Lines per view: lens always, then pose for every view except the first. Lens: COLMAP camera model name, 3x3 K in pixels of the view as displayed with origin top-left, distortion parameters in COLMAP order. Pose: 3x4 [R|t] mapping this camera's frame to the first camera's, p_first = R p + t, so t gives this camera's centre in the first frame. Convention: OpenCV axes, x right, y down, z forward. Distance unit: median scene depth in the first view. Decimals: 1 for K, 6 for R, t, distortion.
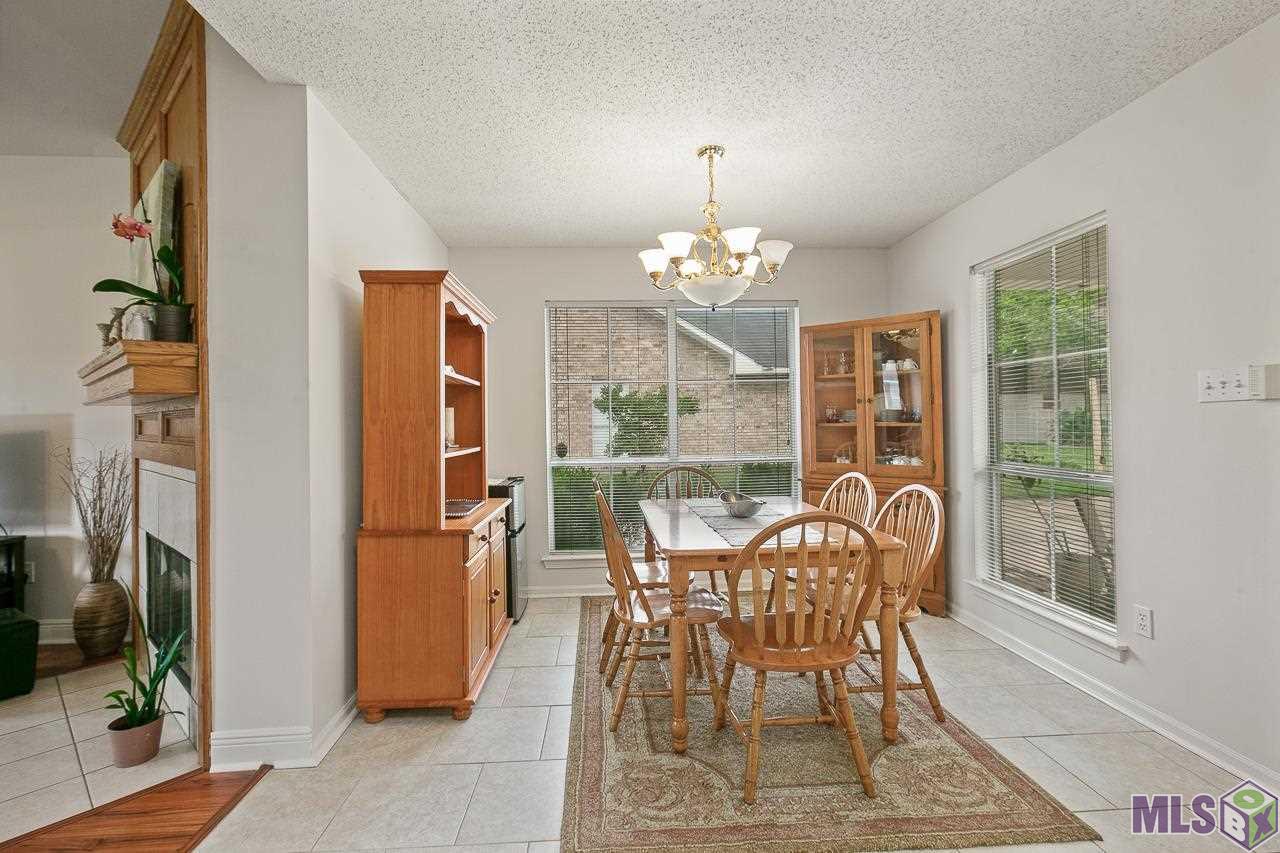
lens RADIAL K [[583.7, 0, 634.6], [0, 583.7, 422.9], [0, 0, 1]] dist [-0.001379, 0.003734]
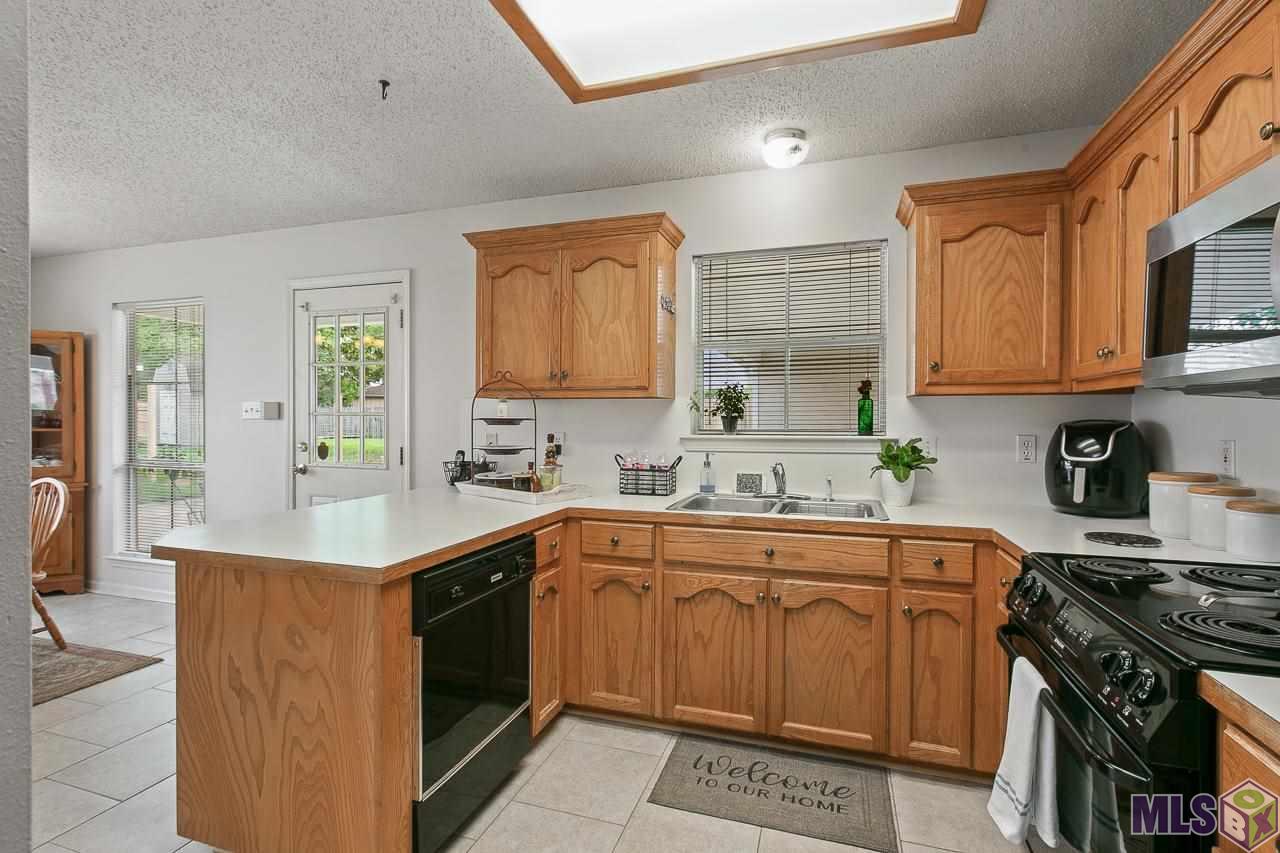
lens RADIAL K [[583.7, 0, 640.4], [0, 583.7, 425.5], [0, 0, 1]] dist [-0.001379, 0.003734]
pose [[0.357428, 0.006090, 0.933921, -0.178754], [-0.014363, 0.999896, -0.001023, -0.021919], [-0.933830, -0.013049, 0.357478, -0.482027]]
